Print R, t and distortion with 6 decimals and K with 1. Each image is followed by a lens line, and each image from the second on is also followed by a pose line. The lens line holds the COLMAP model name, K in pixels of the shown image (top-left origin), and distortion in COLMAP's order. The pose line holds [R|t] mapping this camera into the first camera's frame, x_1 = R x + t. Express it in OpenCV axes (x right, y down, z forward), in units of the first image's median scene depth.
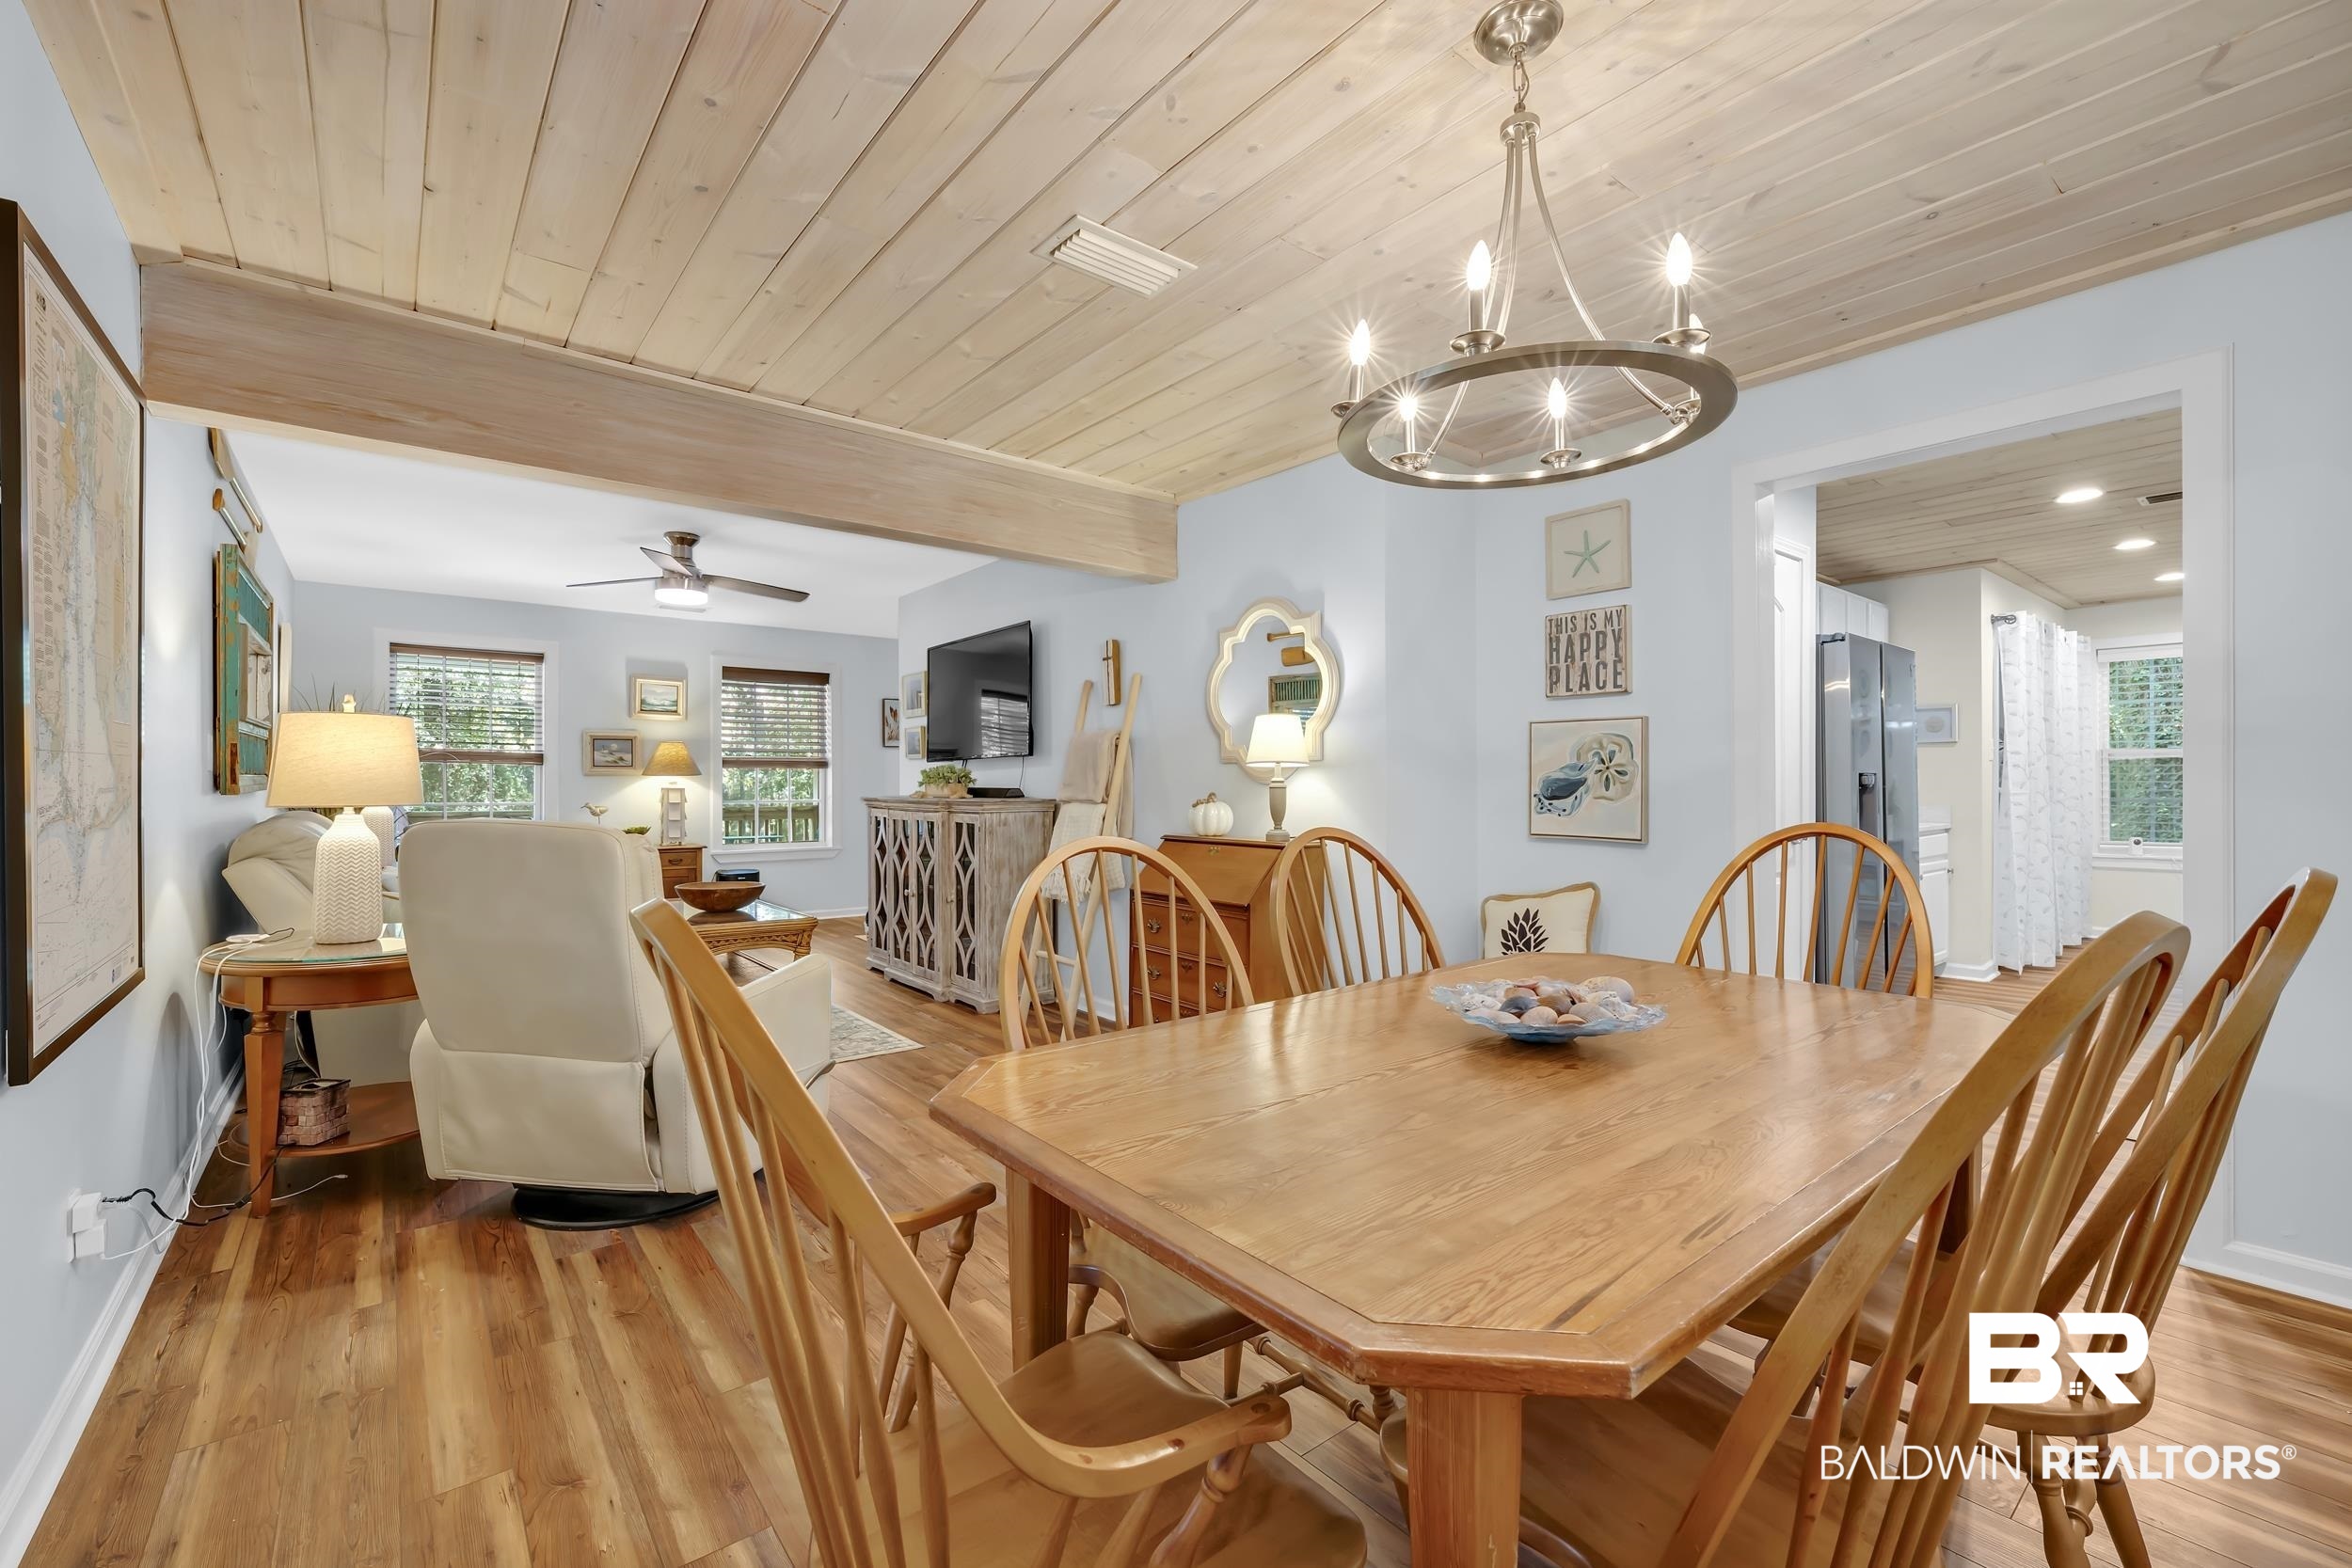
lens RADIAL K [[937.3, 0, 1161.6], [0, 937.3, 785.1], [0, 0, 1]] dist [-0.006180, 0.000496]
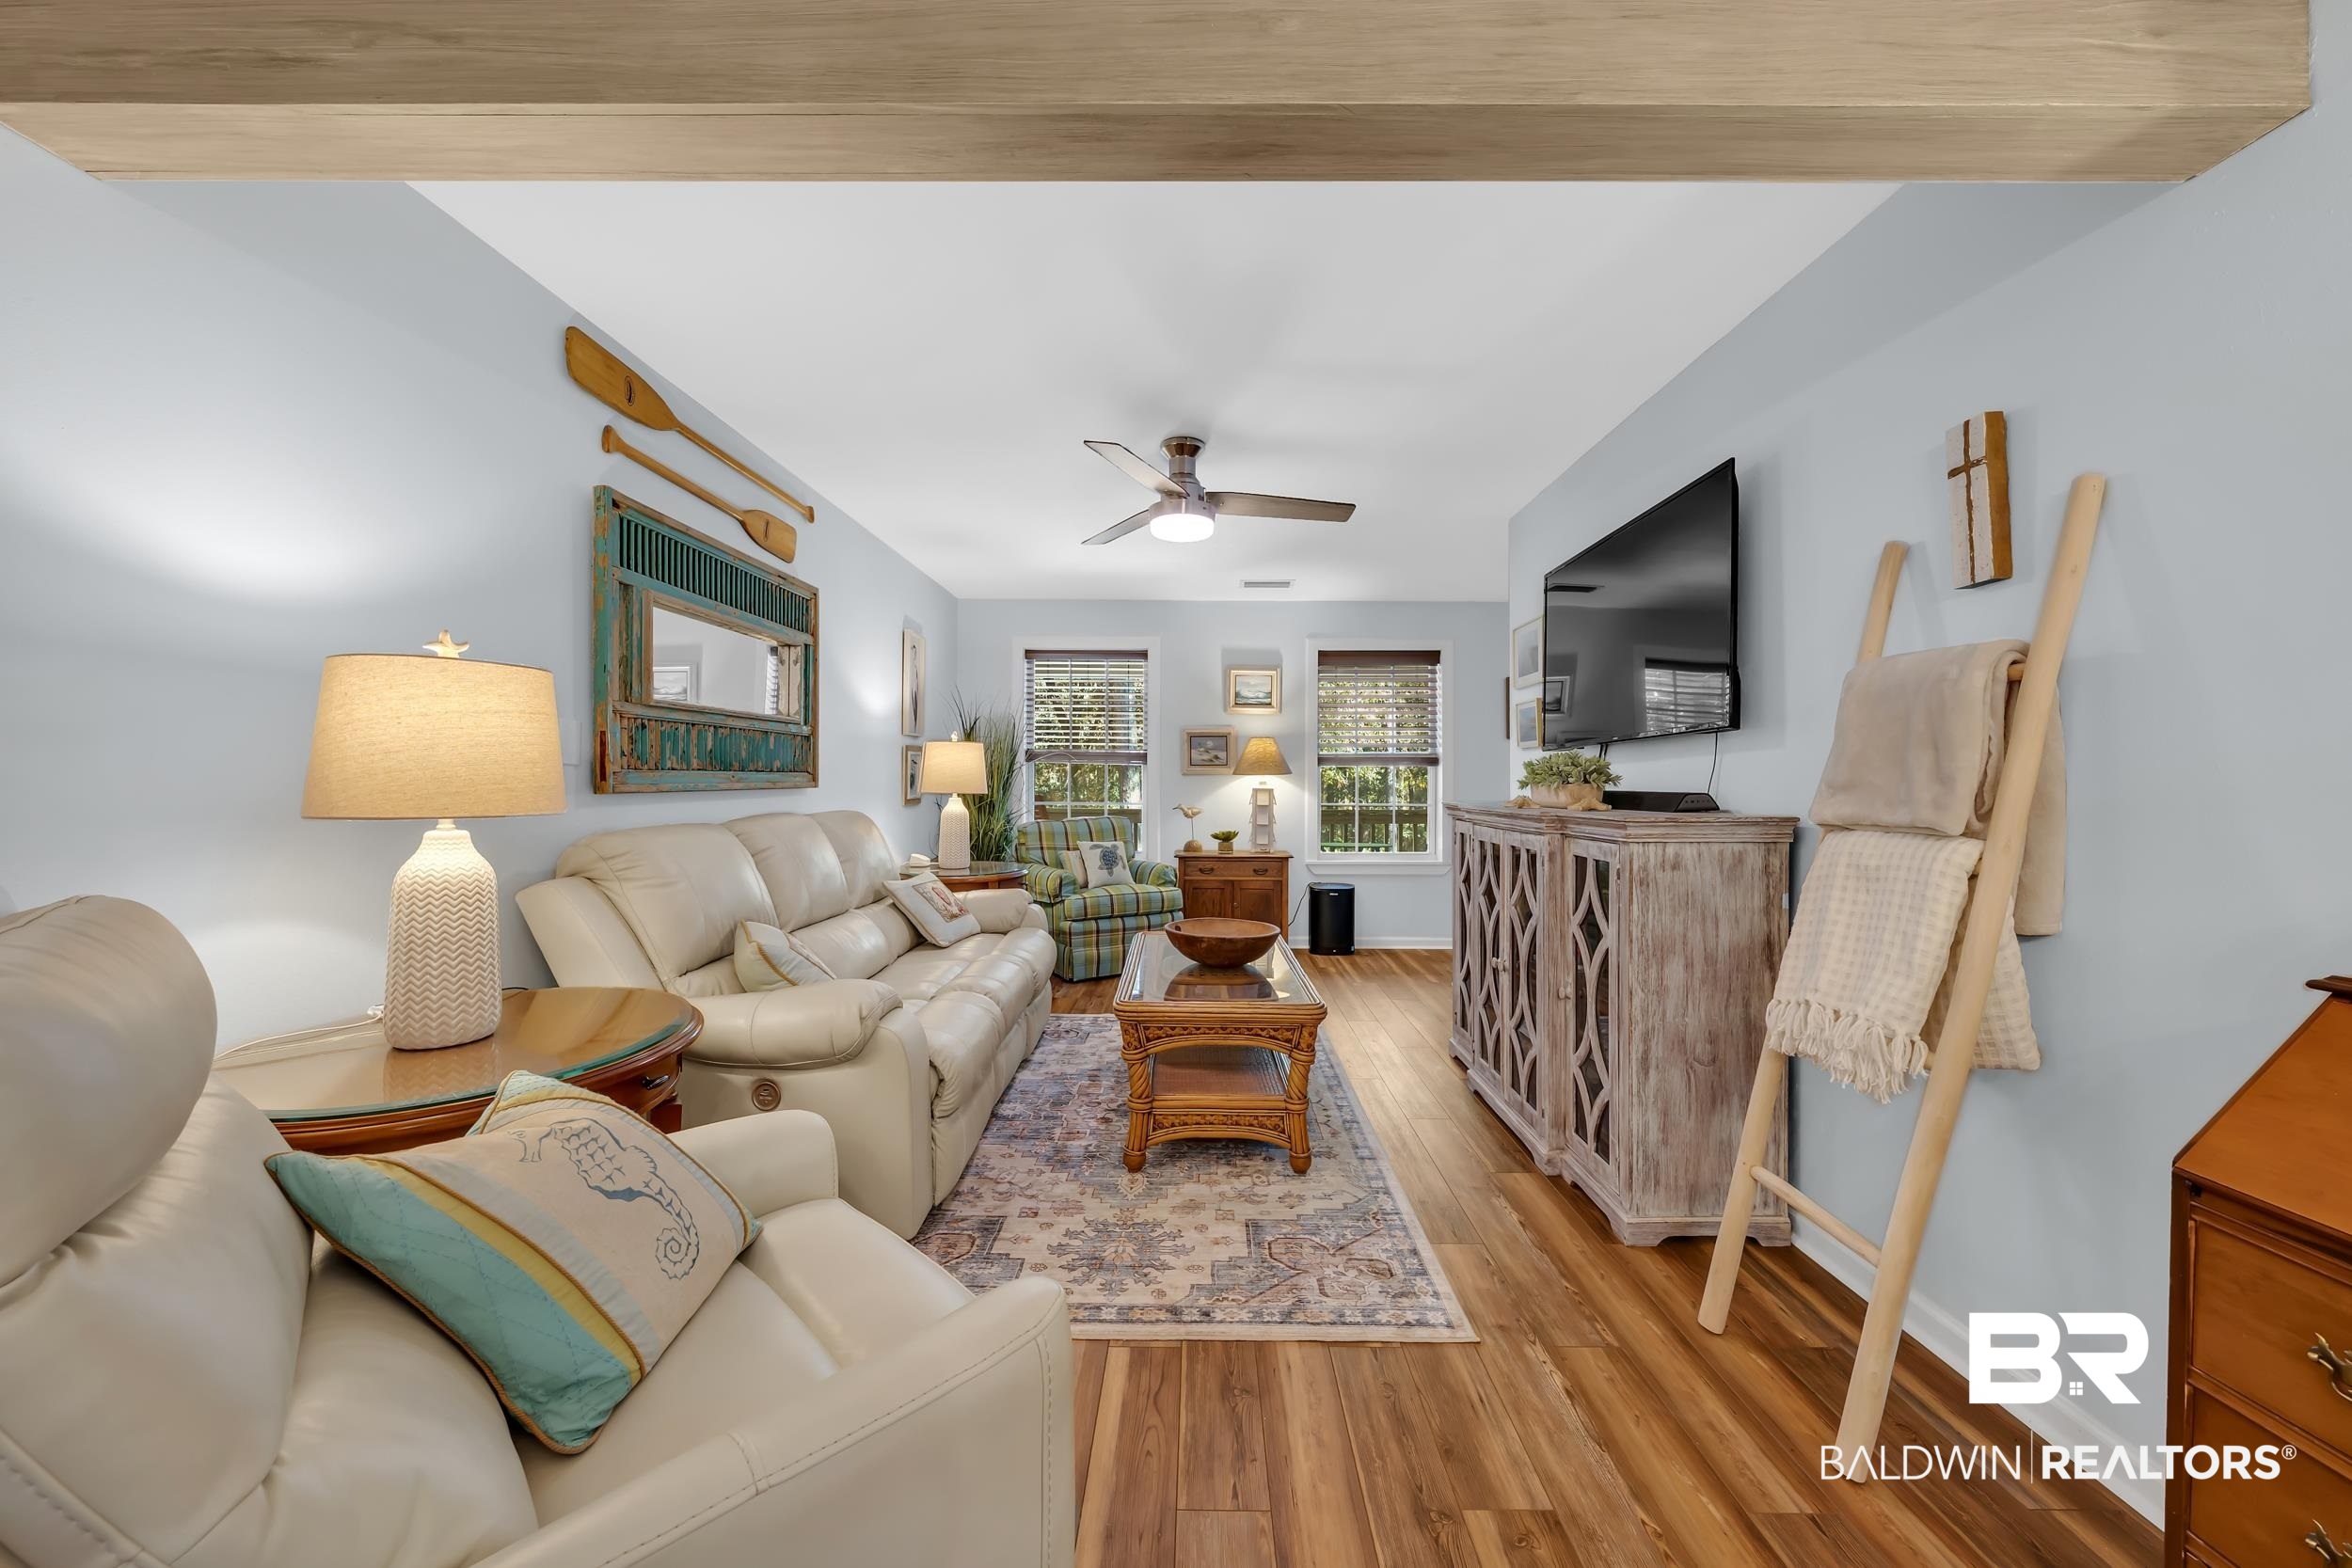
lens RADIAL K [[937.3, 0, 1161.6], [0, 937.3, 785.1], [0, 0, 1]] dist [-0.006180, 0.000496]
pose [[0.782172, 0.003410, -0.623054, -0.065738], [-0.004236, 0.999991, 0.000155, -0.000026], [0.623049, 0.002518, 0.782179, 0.408033]]
